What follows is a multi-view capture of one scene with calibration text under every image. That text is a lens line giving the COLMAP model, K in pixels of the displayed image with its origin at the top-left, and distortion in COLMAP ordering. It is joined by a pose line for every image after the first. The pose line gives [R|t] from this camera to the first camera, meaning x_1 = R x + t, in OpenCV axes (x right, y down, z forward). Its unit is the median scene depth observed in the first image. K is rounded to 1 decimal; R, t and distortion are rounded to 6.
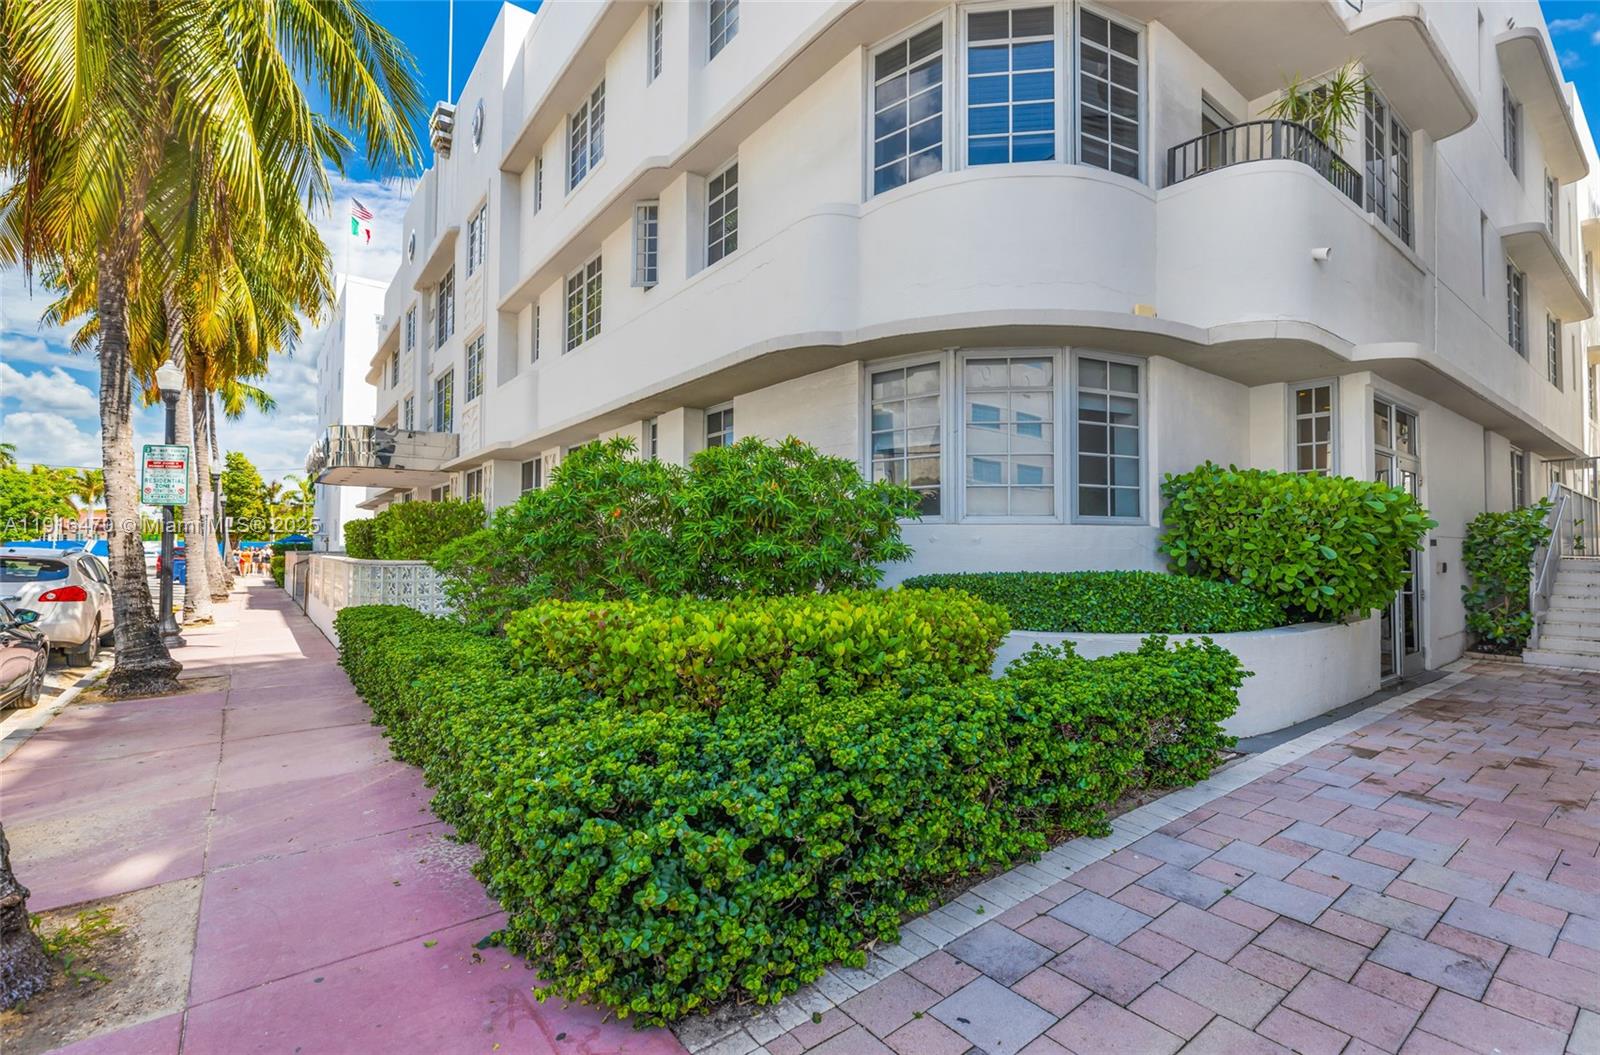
lens RADIAL K [[731.9, 0, 814.6], [0, 731.9, 526.7], [0, 0, 1]] dist [0.000367, 0.000458]
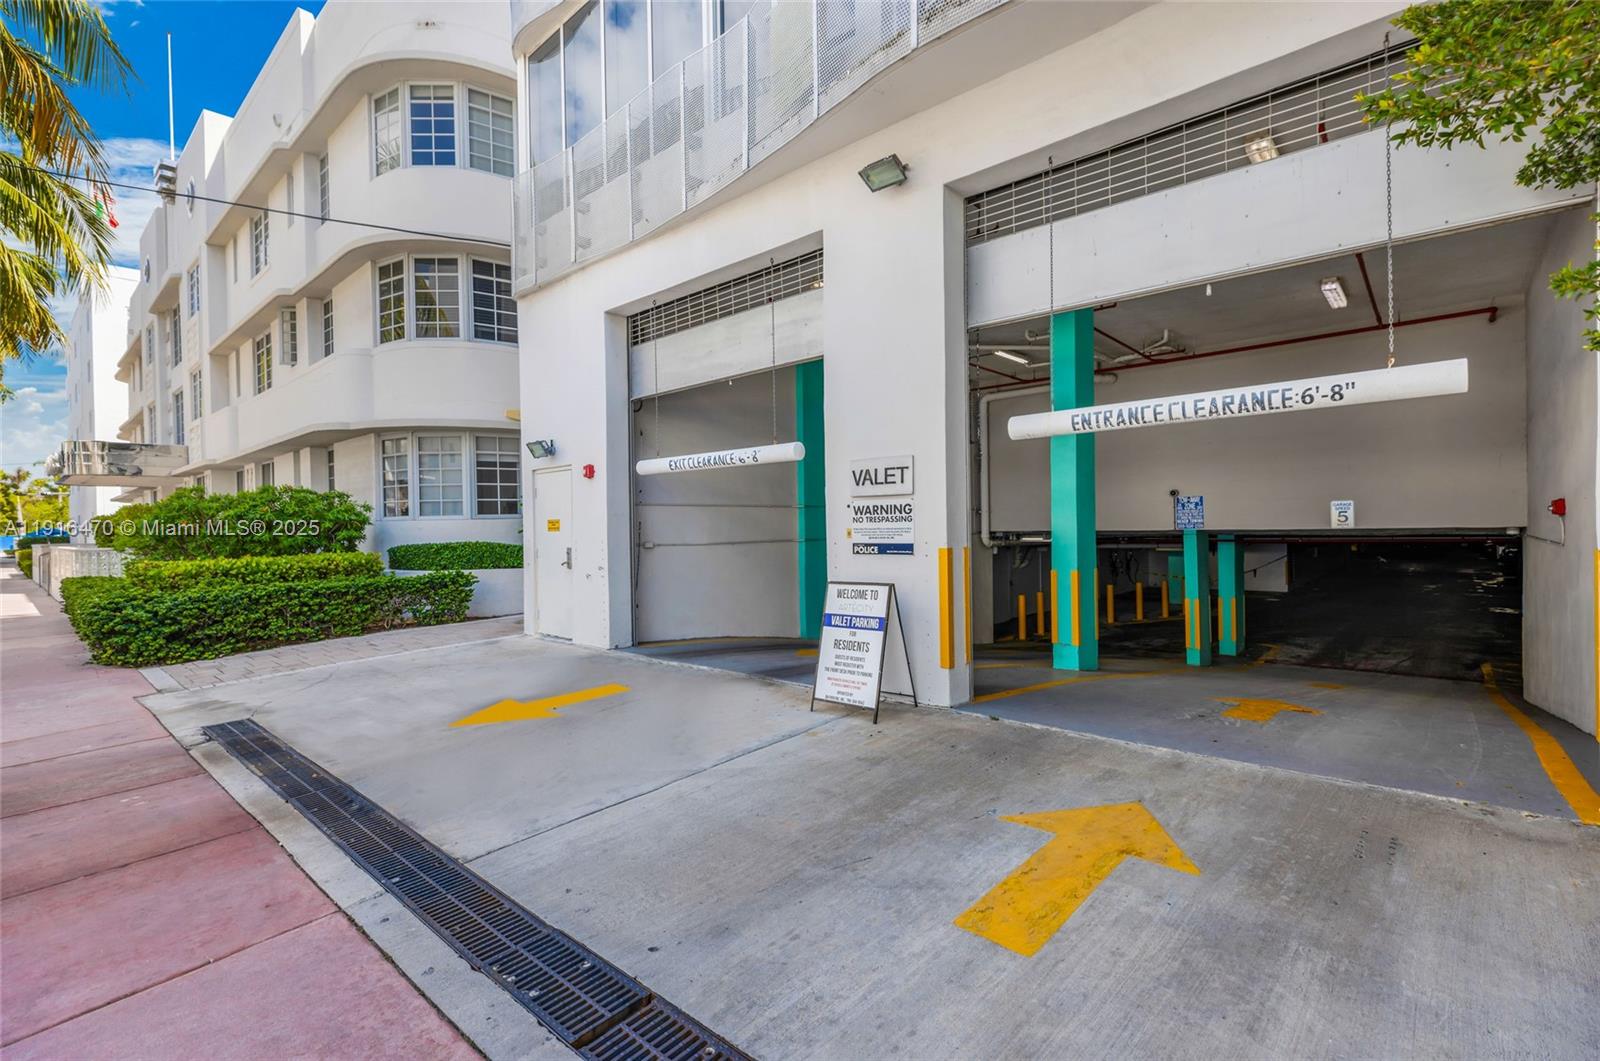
lens RADIAL K [[720.4, 0, 785.4], [0, 720.4, 528.4], [0, 0, 1]] dist [0.010675, -0.001108]
pose [[0.985057, -0.025171, 0.170376, 0.338646], [0.019369, 0.999177, 0.035632, -0.012876], [-0.171133, -0.031800, 0.984735, -0.440136]]
